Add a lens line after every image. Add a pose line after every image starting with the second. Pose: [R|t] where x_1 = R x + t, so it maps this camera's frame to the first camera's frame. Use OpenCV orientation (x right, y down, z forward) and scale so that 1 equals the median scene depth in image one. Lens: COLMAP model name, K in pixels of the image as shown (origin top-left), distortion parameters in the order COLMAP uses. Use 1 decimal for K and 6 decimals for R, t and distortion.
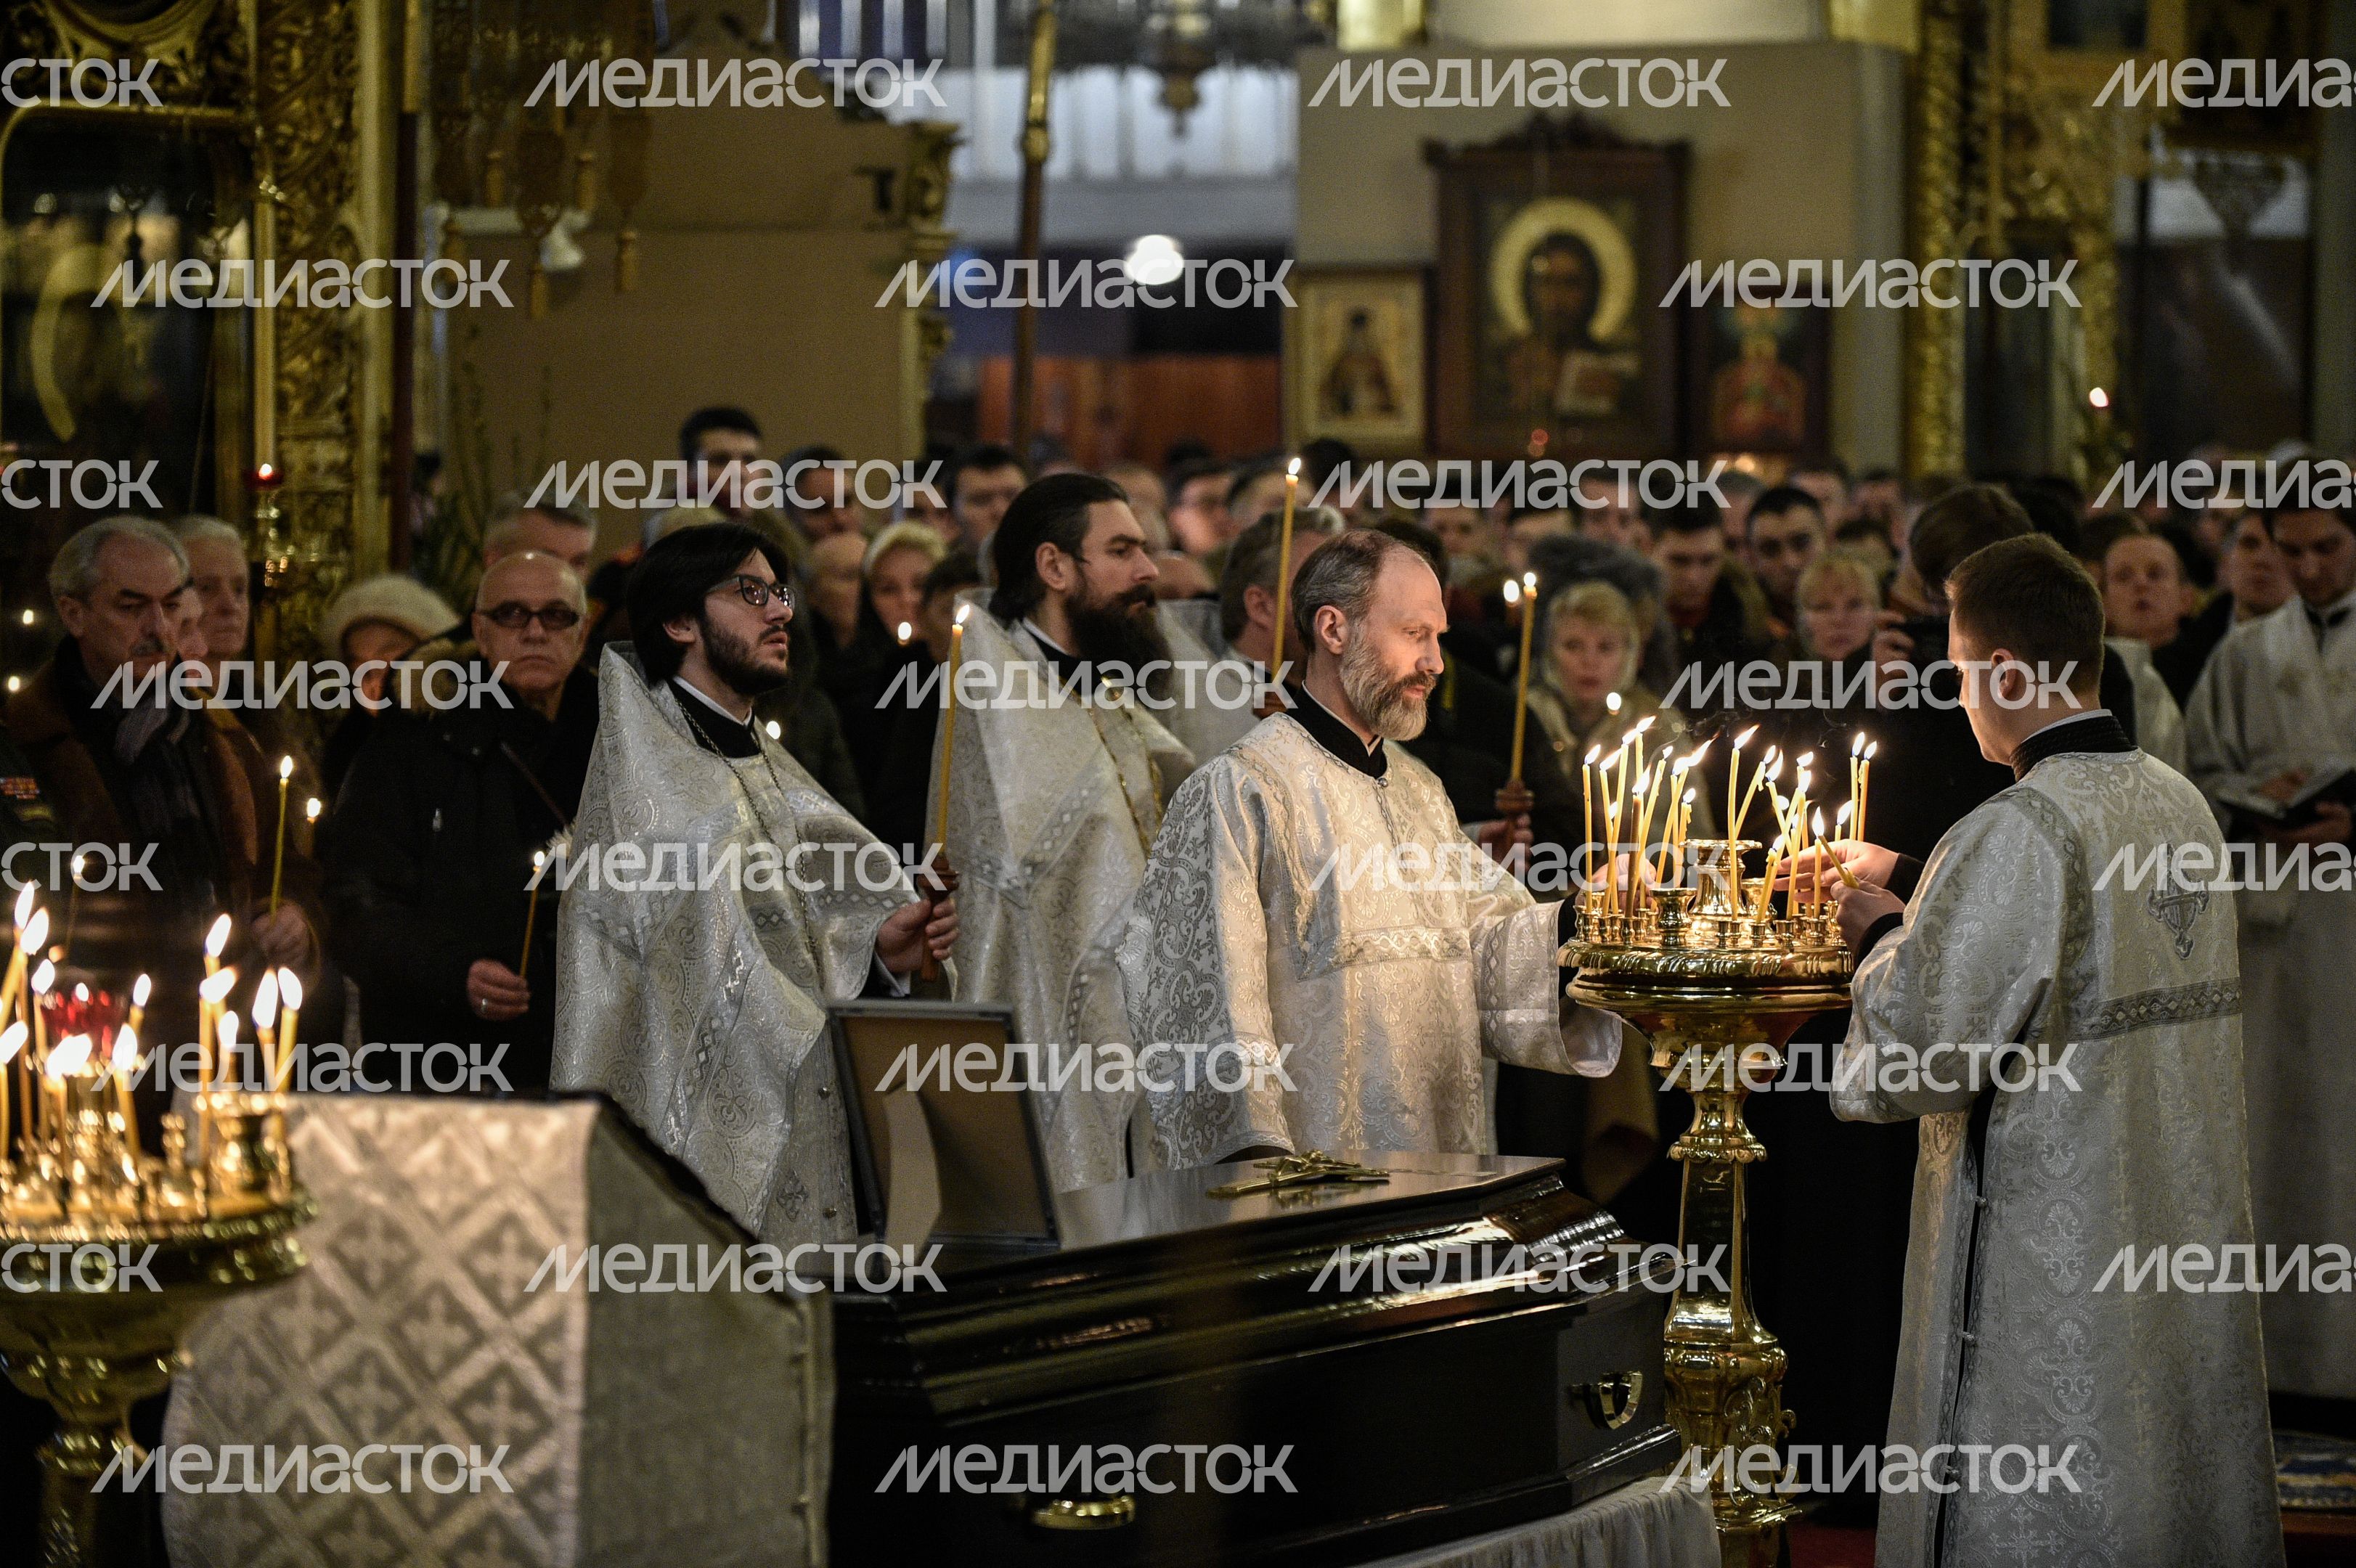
lens RADIAL K [[8659.6, 0, 1175.8], [0, 8659.6, 779.2], [0, 0, 1]] dist [0.716505, 0.000000]
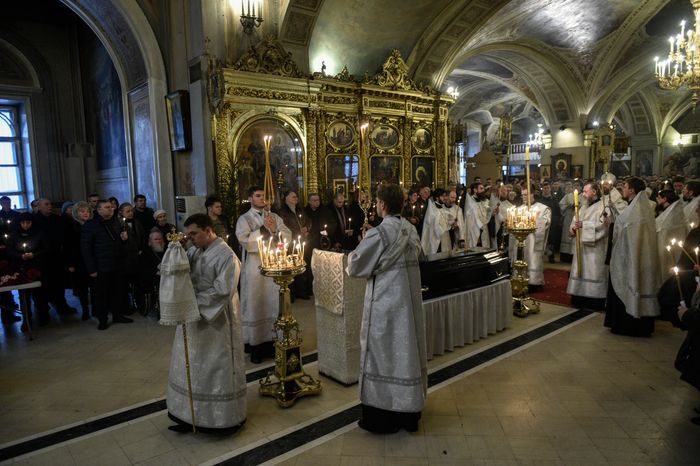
lens RADIAL K [[474.6, 0, 351.5], [0, 474.6, 235.6], [0, 0, 1]] dist [-0.016451, 0.001790]
pose [[0.912077, 0.013836, -0.409785, 0.050364], [0.017049, 0.997286, 0.071619, -0.006666], [0.409664, -0.072308, 0.909366, 0.192448]]
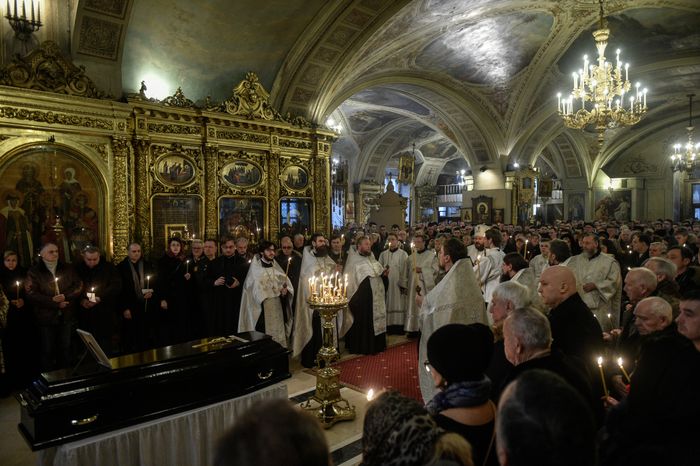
lens RADIAL K [[474.6, 0, 349.9], [0, 474.6, 233.1], [0, 0, 1]] dist [-0.016451, 0.001790]
pose [[0.937904, -0.006345, -0.346836, 0.103285], [0.003281, 0.999950, -0.009420, -0.016263], [0.346878, 0.007697, 0.937879, 0.294282]]
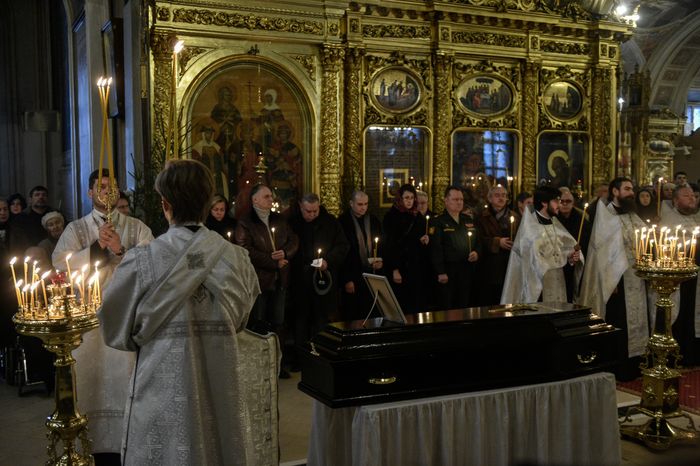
lens RADIAL K [[772.9, 0, 352.7], [0, 772.9, 230.9], [0, 0, 1]] dist [-0.001783, 0.000000]
pose [[0.788366, 0.023824, -0.614745, 0.090431], [-0.012637, 0.999666, 0.022536, -0.004207], [0.615077, -0.009998, 0.788404, 0.253220]]
